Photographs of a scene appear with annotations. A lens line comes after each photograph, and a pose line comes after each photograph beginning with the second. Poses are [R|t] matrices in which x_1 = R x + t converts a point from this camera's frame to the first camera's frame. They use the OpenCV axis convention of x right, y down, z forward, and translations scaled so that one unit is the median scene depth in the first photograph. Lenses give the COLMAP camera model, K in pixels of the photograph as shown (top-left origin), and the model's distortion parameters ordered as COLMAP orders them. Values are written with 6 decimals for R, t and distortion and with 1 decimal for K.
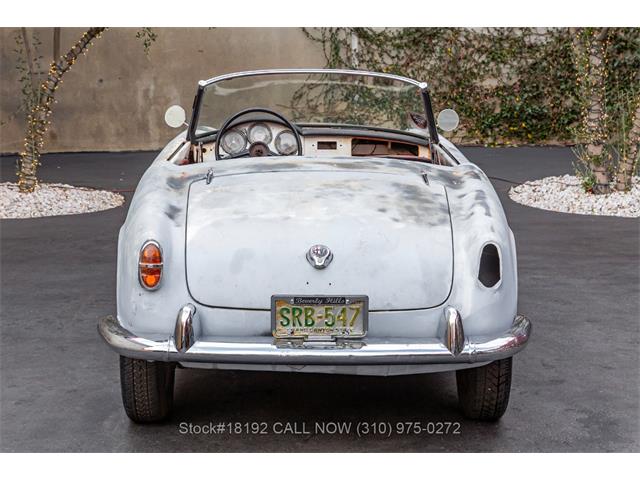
lens RADIAL K [[1451.8, 0, 335.9], [0, 1451.8, 236.6], [0, 0, 1]] dist [0.399777, 0.000000]
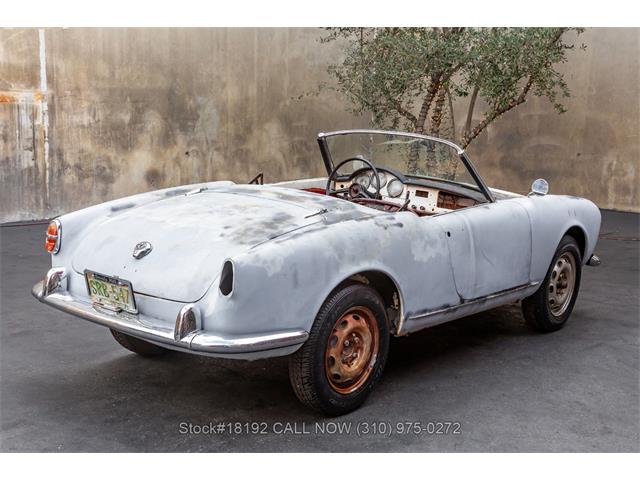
lens RADIAL K [[981.3, 0, 319.4], [0, 981.3, 241.5], [0, 0, 1]] dist [0.143721, 0.000000]
pose [[0.774394, 0.153339, -0.613841, 0.462229], [-0.167126, 0.985304, 0.035293, -0.036705], [0.610232, 0.075258, 0.788640, 0.264536]]
